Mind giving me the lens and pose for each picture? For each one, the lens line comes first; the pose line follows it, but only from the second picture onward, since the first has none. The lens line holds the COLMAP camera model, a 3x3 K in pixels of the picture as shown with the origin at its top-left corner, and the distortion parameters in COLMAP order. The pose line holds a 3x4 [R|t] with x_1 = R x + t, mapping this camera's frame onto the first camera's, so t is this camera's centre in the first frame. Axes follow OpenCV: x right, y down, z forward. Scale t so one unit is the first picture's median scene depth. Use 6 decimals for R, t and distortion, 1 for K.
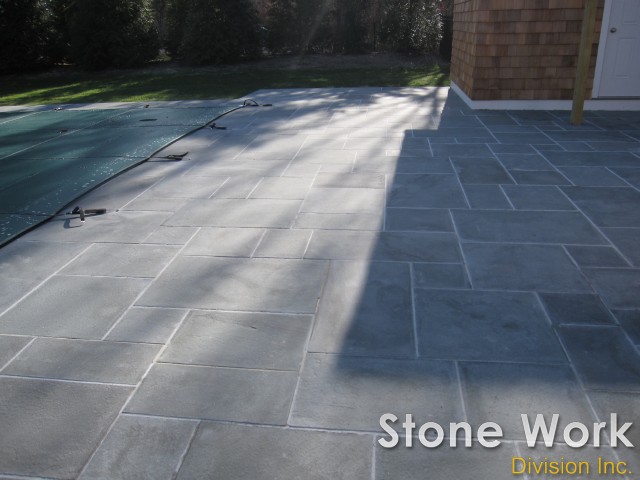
lens RADIAL K [[526.7, 0, 323.2], [0, 526.7, 238.7], [0, 0, 1]] dist [-0.060816, 0.045850]
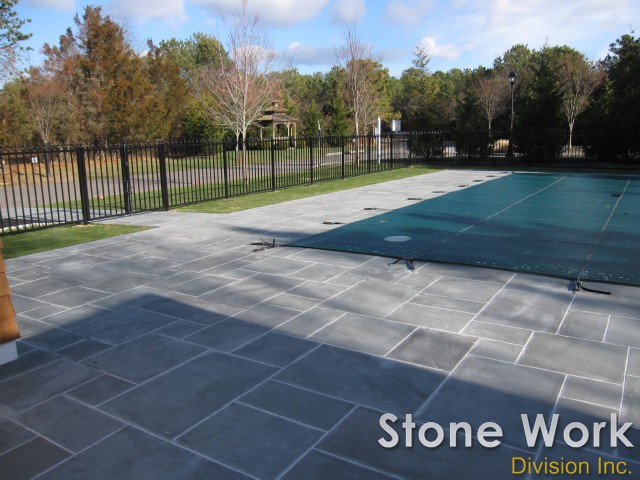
lens RADIAL K [[526.7, 0, 323.2], [0, 526.7, 238.7], [0, 0, 1]] dist [-0.060816, 0.045850]
pose [[-0.425064, 0.220612, -0.877867, 1.122840], [-0.321979, 0.869559, 0.374427, -0.713805], [0.845961, 0.441811, -0.298586, 1.482999]]
